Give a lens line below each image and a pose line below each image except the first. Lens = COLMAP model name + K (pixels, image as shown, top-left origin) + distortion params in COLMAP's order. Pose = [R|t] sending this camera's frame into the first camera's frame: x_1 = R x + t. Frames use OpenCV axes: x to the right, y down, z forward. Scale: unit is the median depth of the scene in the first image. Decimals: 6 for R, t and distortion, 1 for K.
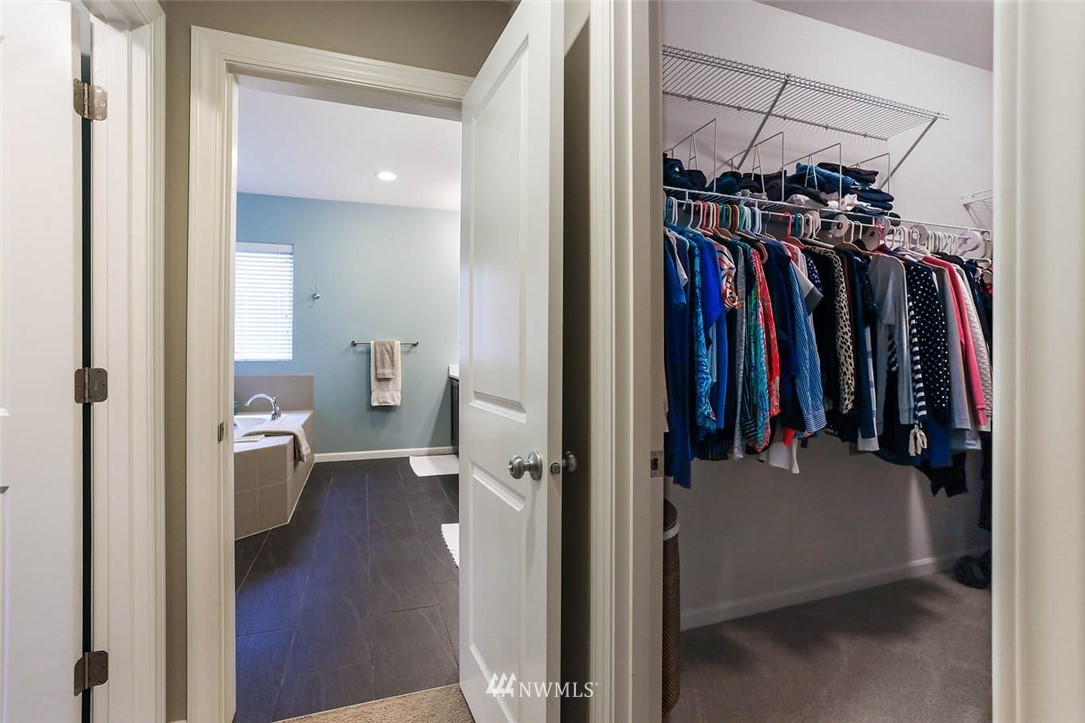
lens RADIAL K [[524.7, 0, 541.4], [0, 524.7, 353.7], [0, 0, 1]] dist [-0.029313, 0.007732]
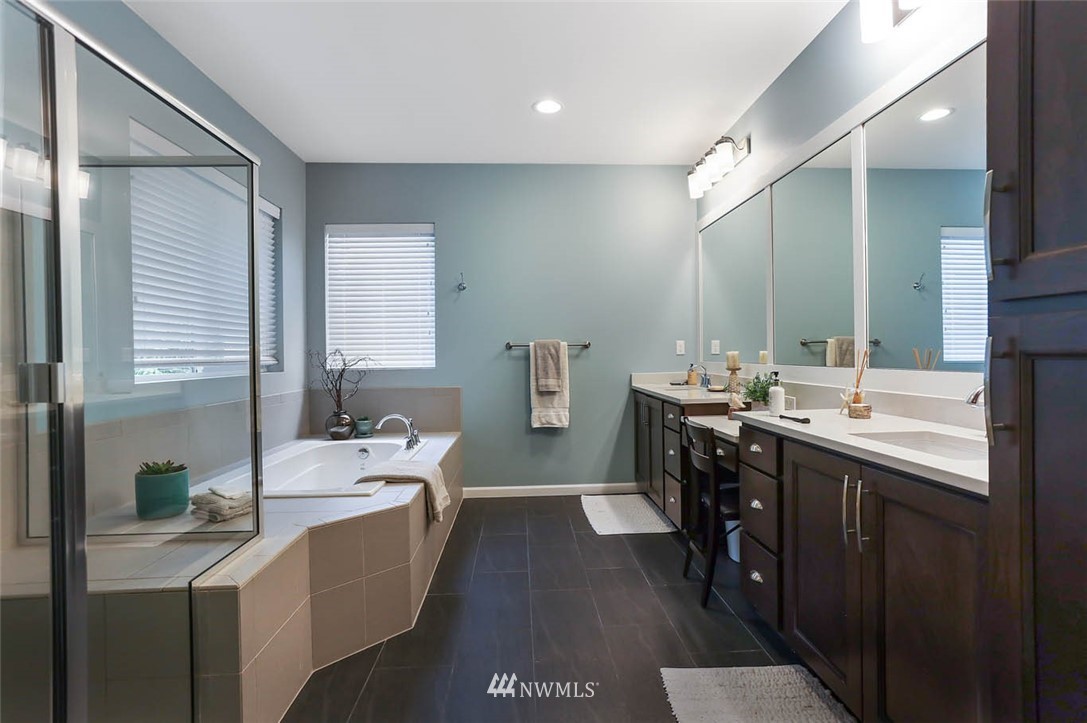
lens RADIAL K [[525.6, 0, 540.5], [0, 525.6, 363.2], [0, 0, 1]] dist [-0.029313, 0.007732]
pose [[0.958788, -0.009185, -0.283974, -0.095581], [0.013107, 0.999843, 0.011911, -0.002885], [0.283820, -0.015142, 0.958758, 0.274242]]
